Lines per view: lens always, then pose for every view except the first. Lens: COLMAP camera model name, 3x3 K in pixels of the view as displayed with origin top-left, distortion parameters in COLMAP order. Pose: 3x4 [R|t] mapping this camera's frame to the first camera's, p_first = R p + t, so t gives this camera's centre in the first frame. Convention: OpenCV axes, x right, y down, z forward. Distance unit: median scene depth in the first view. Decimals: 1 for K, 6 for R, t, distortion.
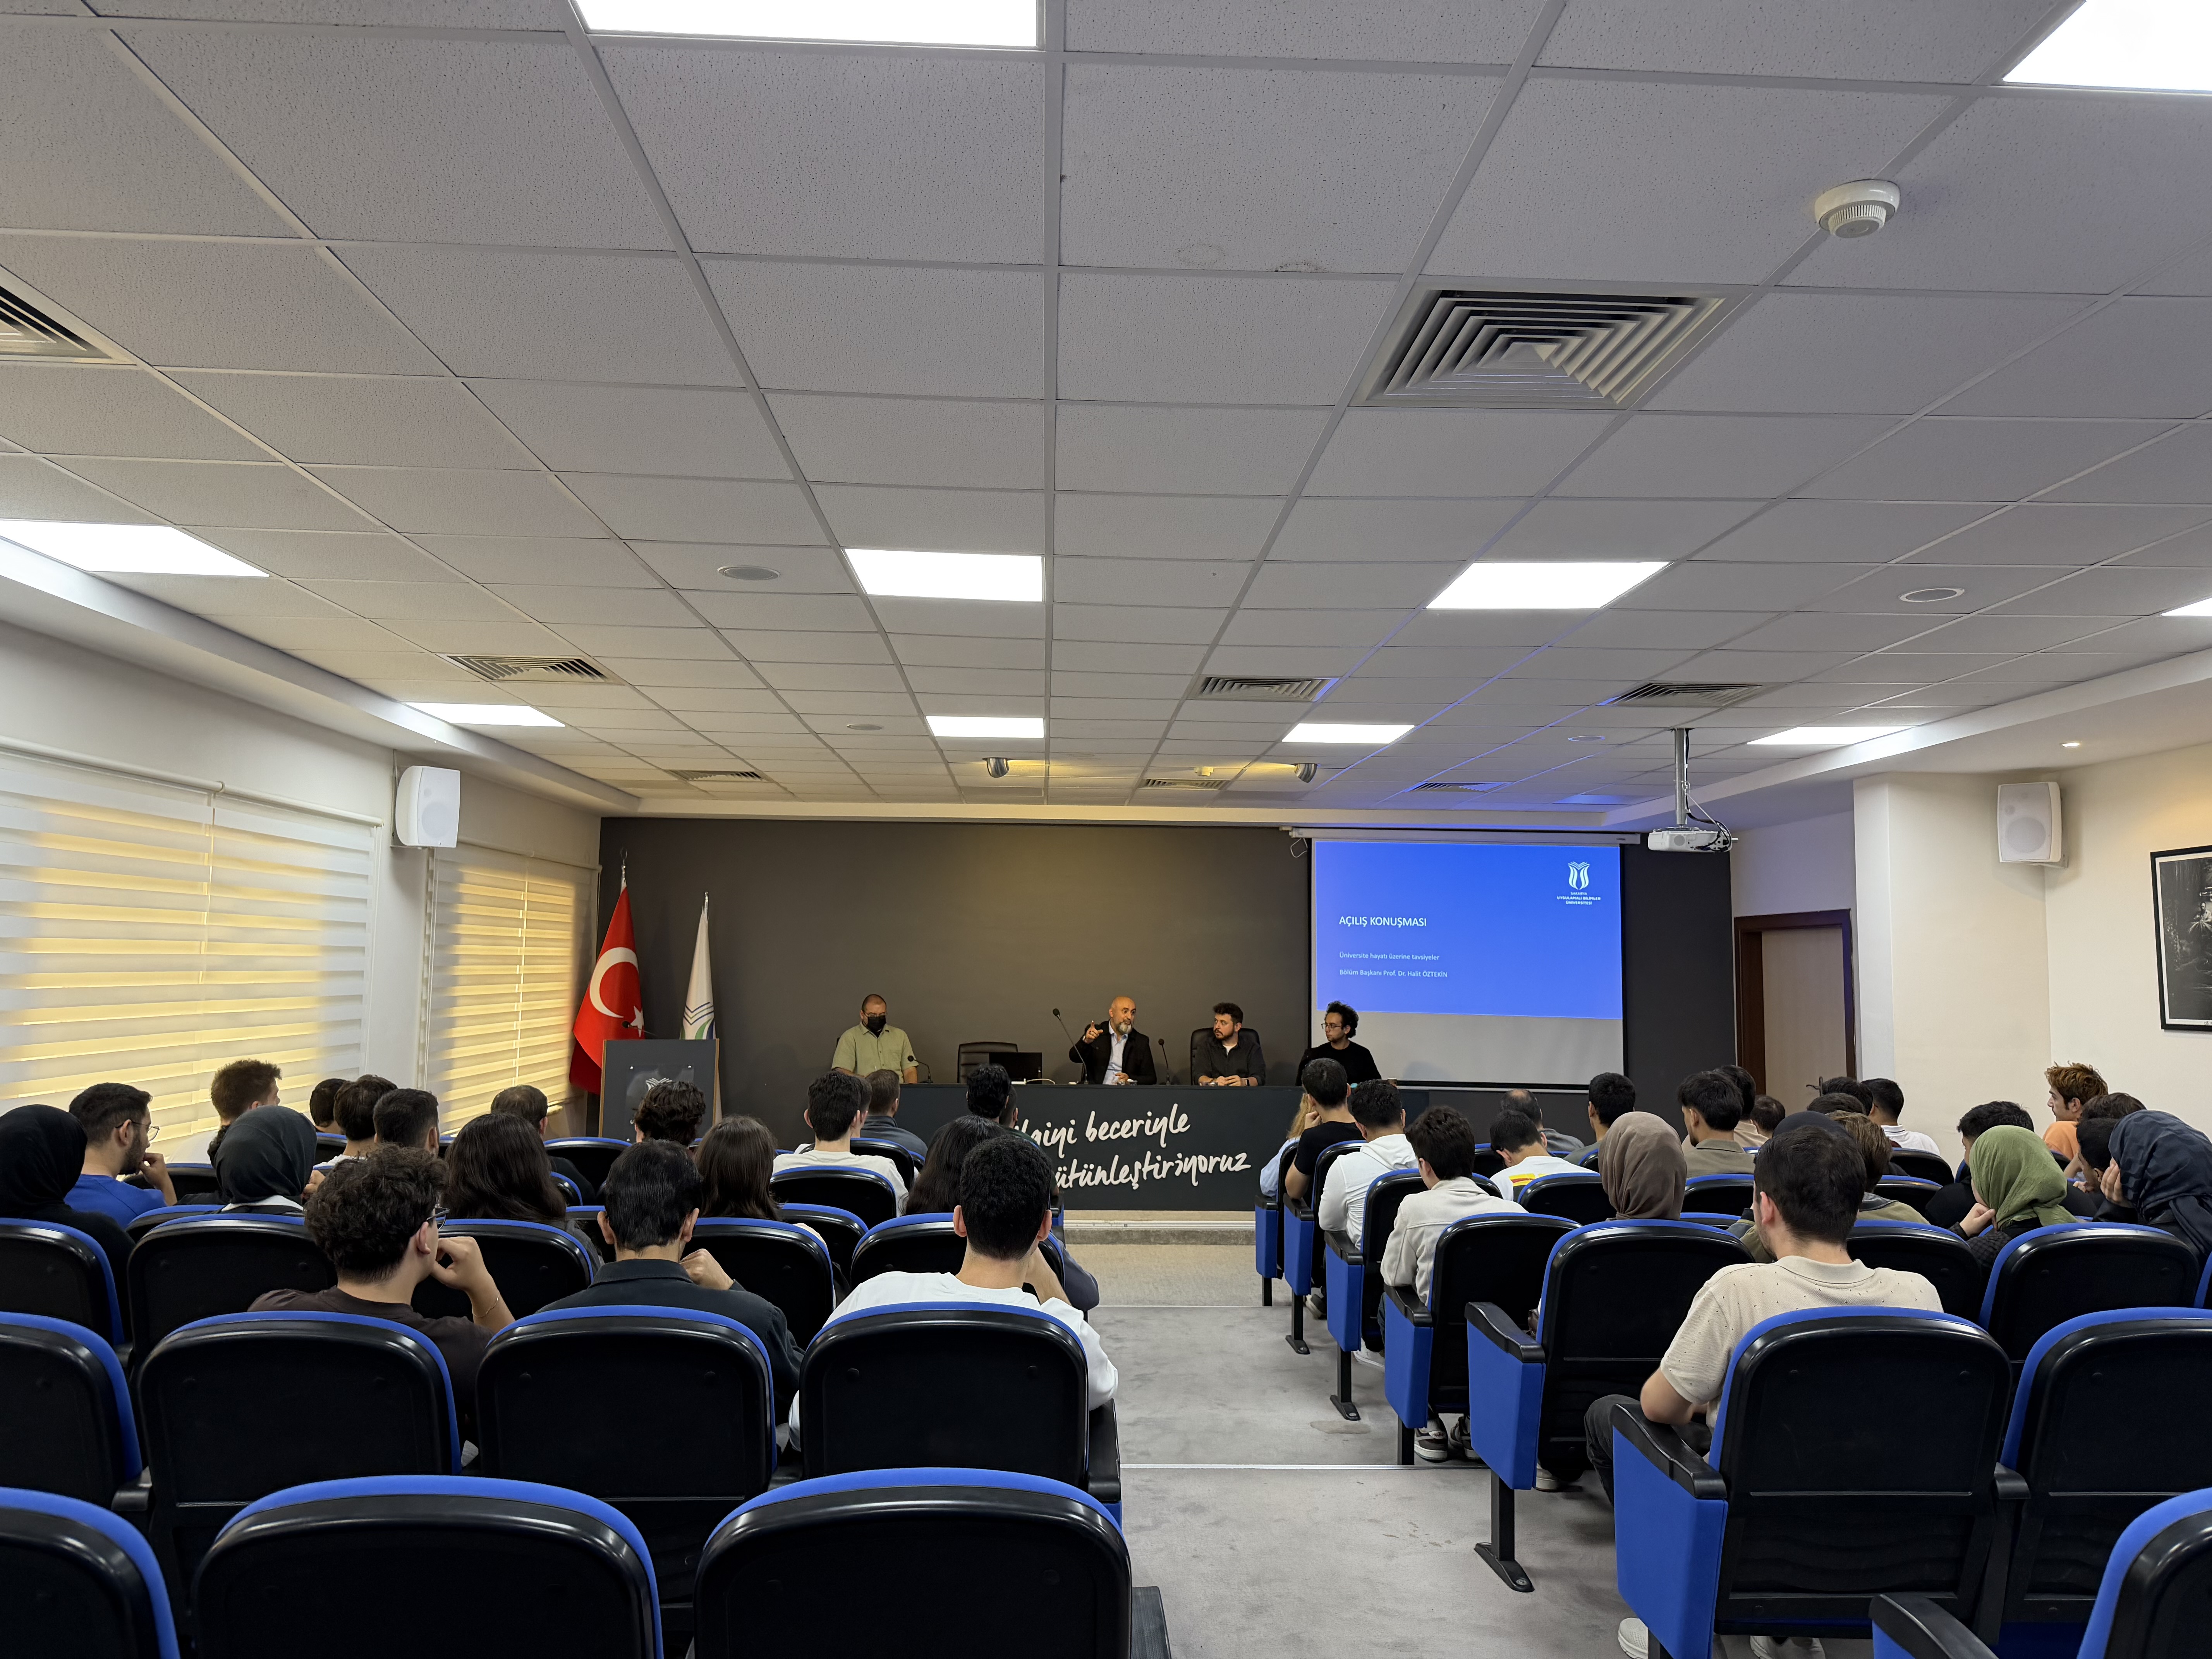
lens RADIAL K [[1548.0, 0, 1110.0], [0, 1548.0, 834.4], [0, 0, 1]] dist [0.065787, -0.070185]
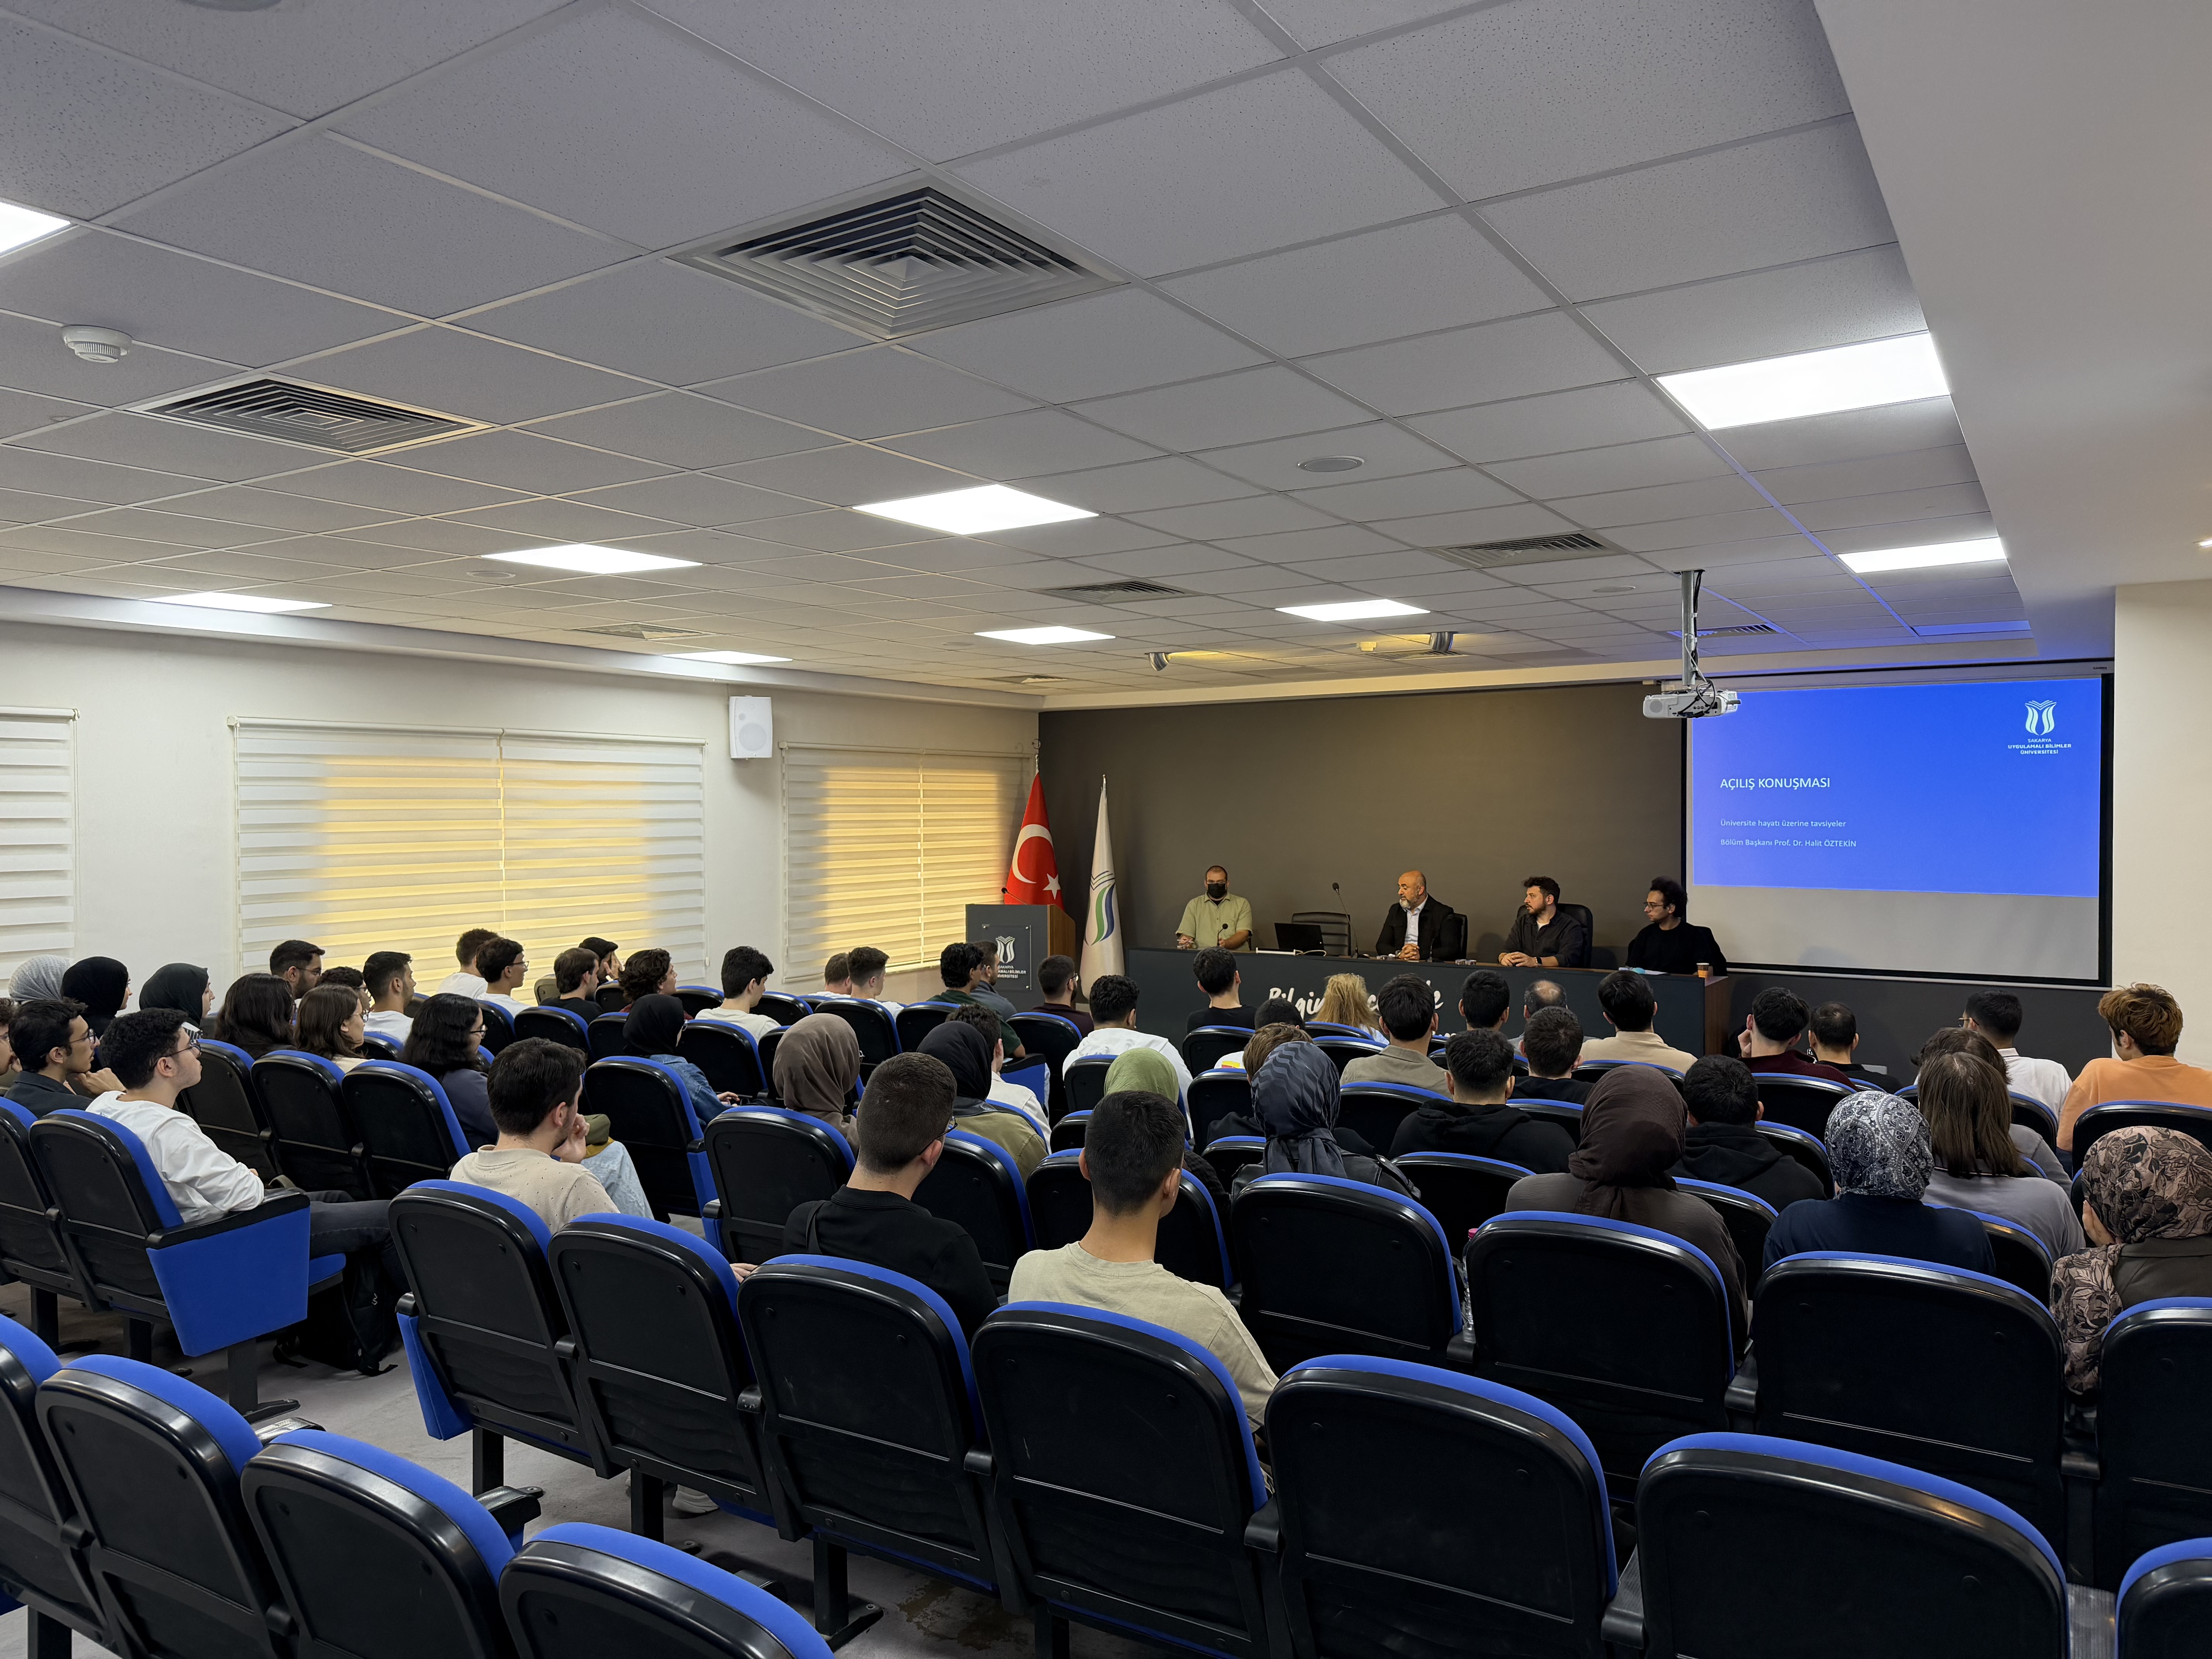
lens RADIAL K [[1548.0, 0, 1119.9], [0, 1548.0, 822.2], [0, 0, 1]] dist [0.065787, -0.070185]
pose [[0.821421, -0.012551, -0.570185, 0.448853], [0.063803, 0.995504, 0.070003, -0.007784], [0.566743, -0.093882, 0.818529, 0.090766]]
